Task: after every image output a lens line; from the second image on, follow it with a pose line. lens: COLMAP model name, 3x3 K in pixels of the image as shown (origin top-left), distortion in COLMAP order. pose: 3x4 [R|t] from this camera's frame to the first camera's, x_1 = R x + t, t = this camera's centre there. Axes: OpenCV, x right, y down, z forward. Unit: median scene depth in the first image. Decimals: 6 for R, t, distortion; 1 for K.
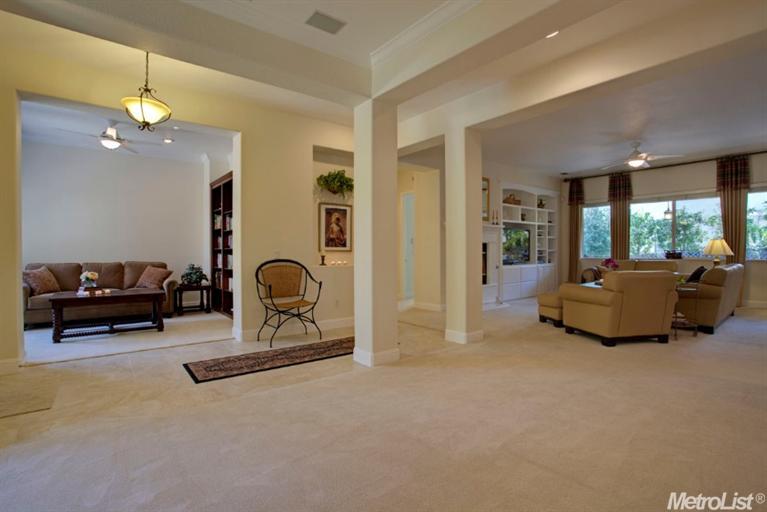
lens RADIAL K [[375.7, 0, 382.2], [0, 375.7, 248.8], [0, 0, 1]] dist [-0.049481, 0.020991]
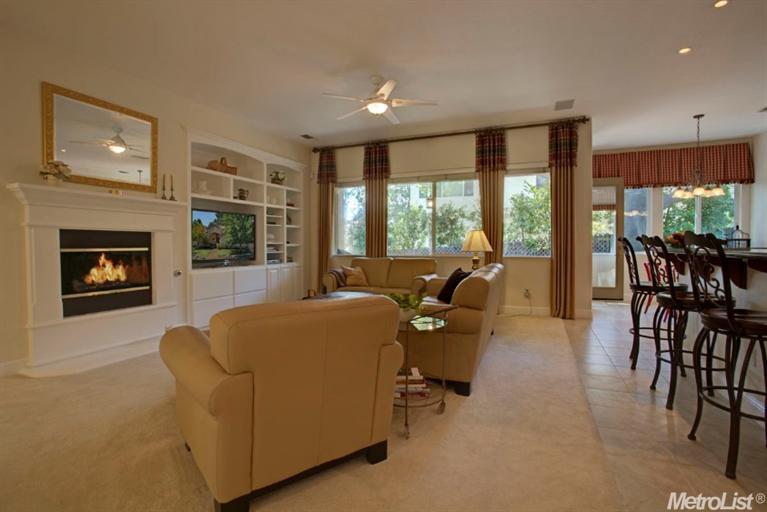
lens RADIAL K [[375.7, 0, 383.6], [0, 375.7, 237.6], [0, 0, 1]] dist [-0.049481, 0.020991]
pose [[0.878793, 0.009051, 0.477117, 0.348136], [-0.002130, 0.999885, -0.015044, 0.000766], [-0.477198, 0.012205, 0.878711, 0.377425]]
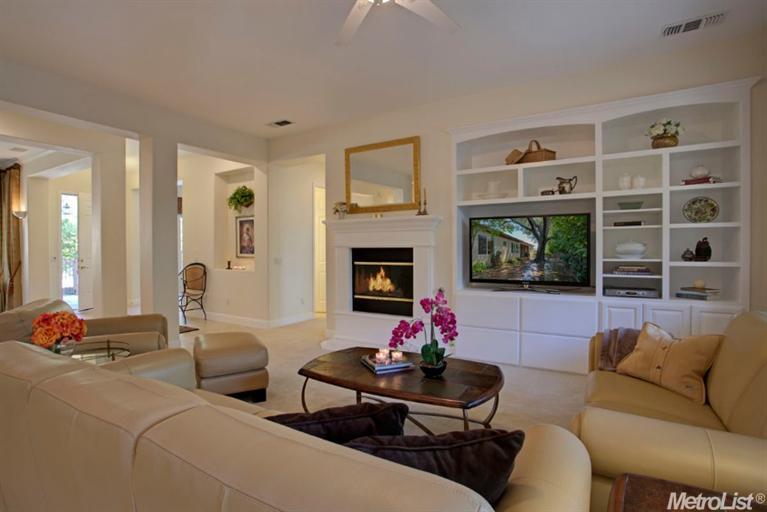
lens RADIAL K [[375.7, 0, 379.7], [0, 375.7, 249.7], [0, 0, 1]] dist [-0.049481, 0.020991]
pose [[0.342473, 0.004265, -0.939518, 0.874066], [0.008355, 0.999936, 0.007585, -0.018568], [0.939491, -0.010447, 0.342415, 0.805217]]
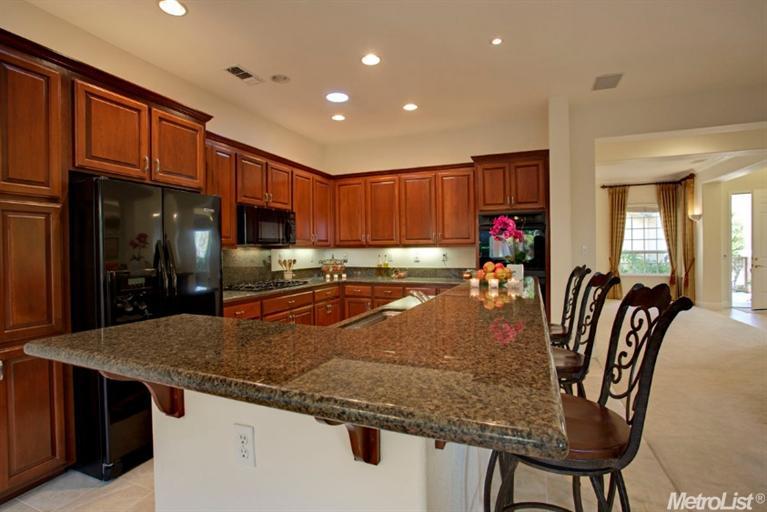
lens RADIAL K [[375.7, 0, 376.9], [0, 375.7, 251.3], [0, 0, 1]] dist [-0.049481, 0.020991]
pose [[-0.866530, 0.012426, -0.498970, 1.032759], [0.014290, 0.999898, 0.000086, -0.023652], [0.498920, -0.007056, -0.866619, 0.720759]]
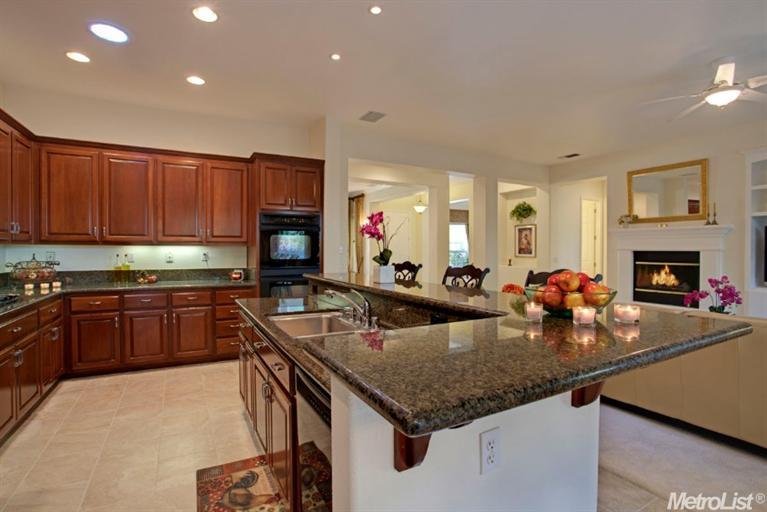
lens RADIAL K [[375.7, 0, 378.9], [0, 375.7, 254.4], [0, 0, 1]] dist [-0.049481, 0.020991]
pose [[-0.165418, 0.017185, -0.986074, 1.149112], [0.002913, 0.999852, 0.016937, -0.024399], [0.986219, -0.000070, -0.165444, 0.550129]]
